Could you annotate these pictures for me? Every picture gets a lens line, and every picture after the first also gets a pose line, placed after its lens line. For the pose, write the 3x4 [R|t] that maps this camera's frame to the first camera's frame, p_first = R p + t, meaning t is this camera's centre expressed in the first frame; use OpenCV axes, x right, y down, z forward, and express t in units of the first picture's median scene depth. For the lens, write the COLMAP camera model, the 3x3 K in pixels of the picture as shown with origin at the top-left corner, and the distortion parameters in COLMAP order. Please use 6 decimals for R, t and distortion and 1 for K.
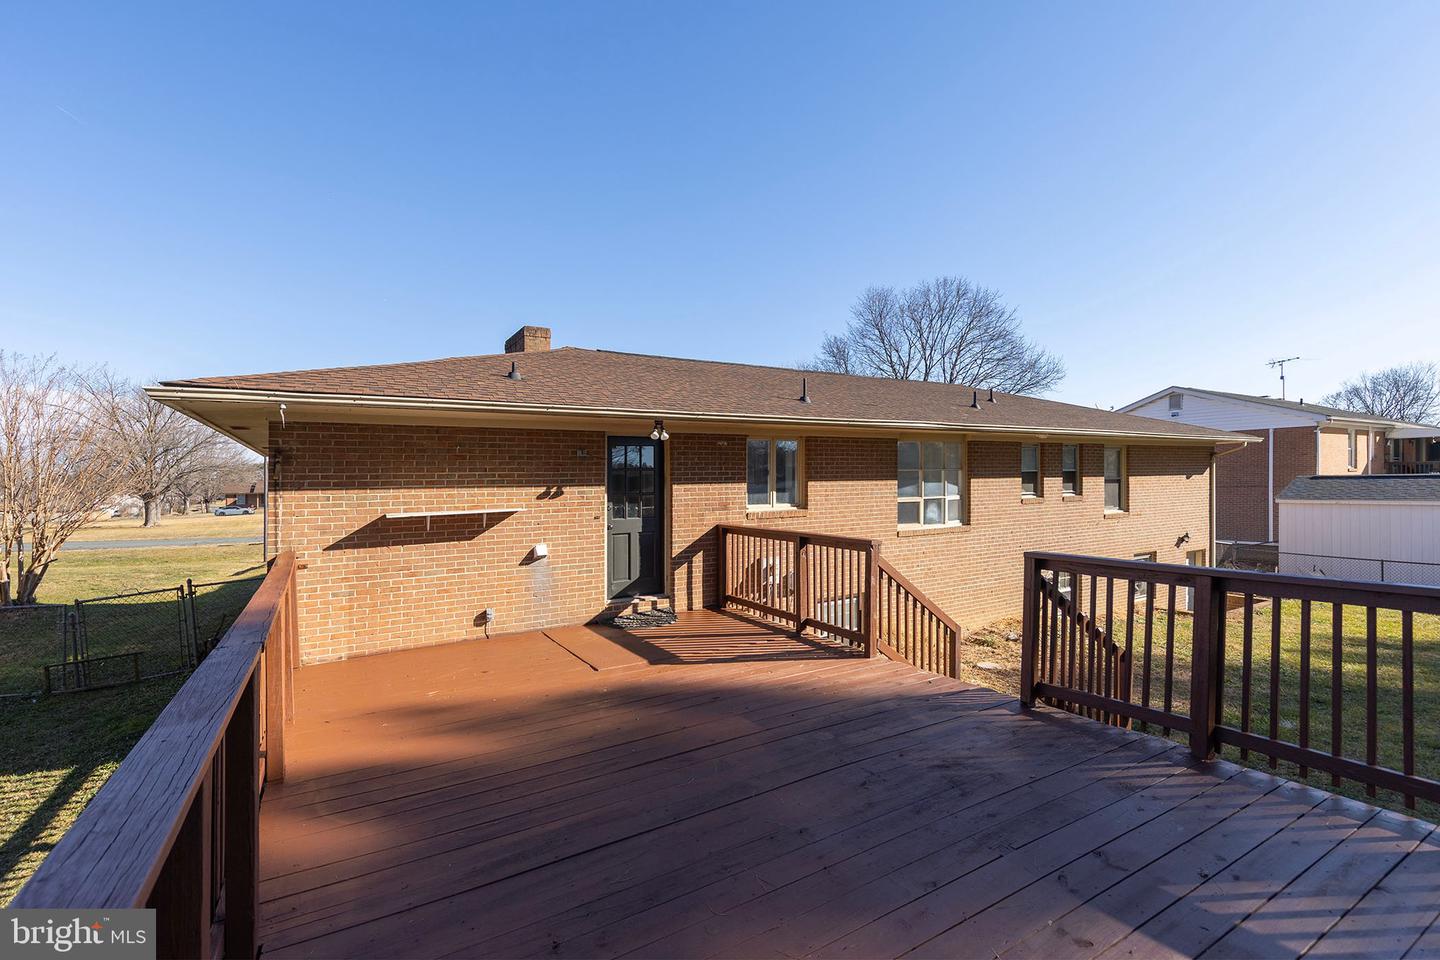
lens RADIAL K [[647.8, 0, 720.0], [0, 647.8, 480.0], [0, 0, 1]] dist [0.001287, 0.000028]
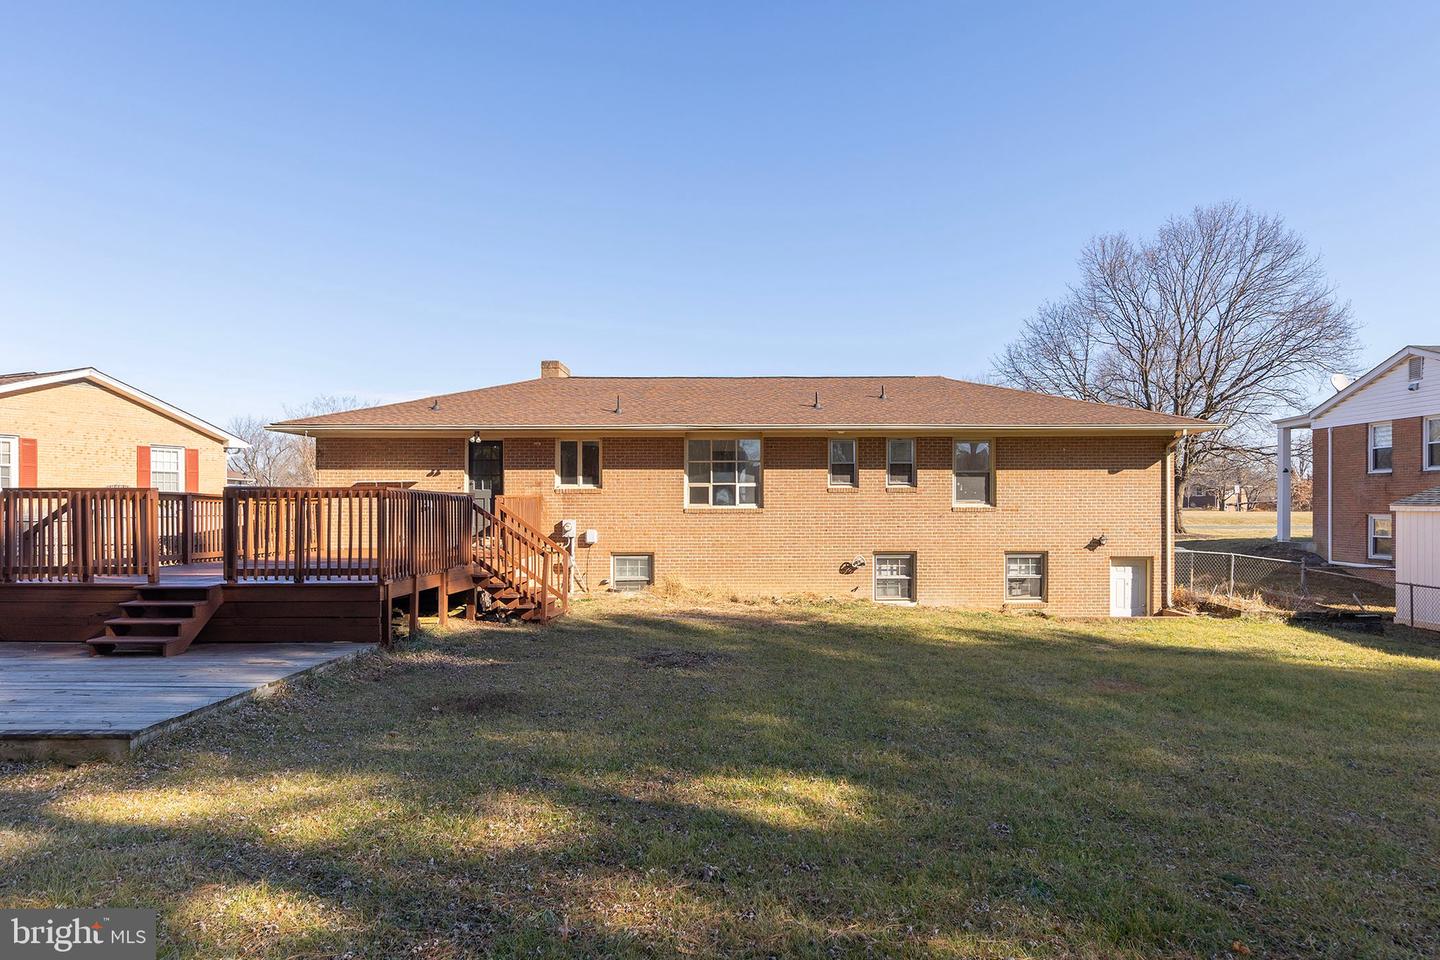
lens RADIAL K [[926.0, 0, 720.0], [0, 926.0, 480.0], [0, 0, 1]] dist [0.003086, 0.002068]
pose [[0.798753, 0.008621, -0.601597, 1.591009], [-0.016190, 0.999843, -0.007168, 0.037120], [0.601441, 0.015465, 0.798767, -0.484868]]
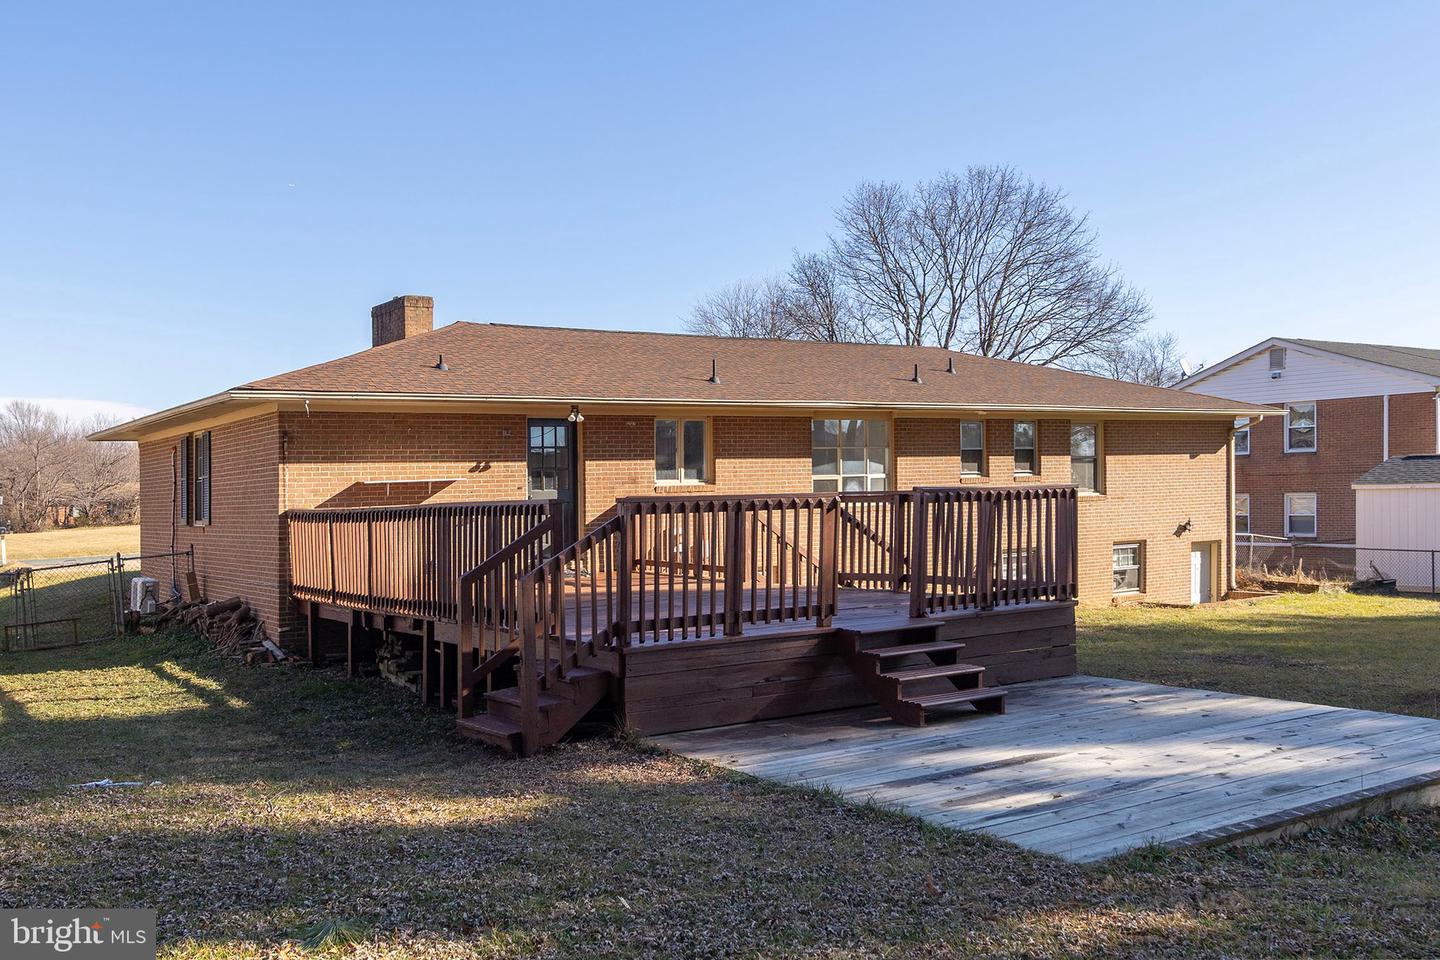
lens RADIAL K [[1327.1, 0, 720.0], [0, 1327.1, 480.0], [0, 0, 1]] dist [-0.002819, -0.002399]
pose [[0.999852, -0.004050, -0.016716, 0.181214], [0.004042, 0.999992, -0.000520, 0.039033], [0.016718, 0.000452, 0.999860, -1.185003]]
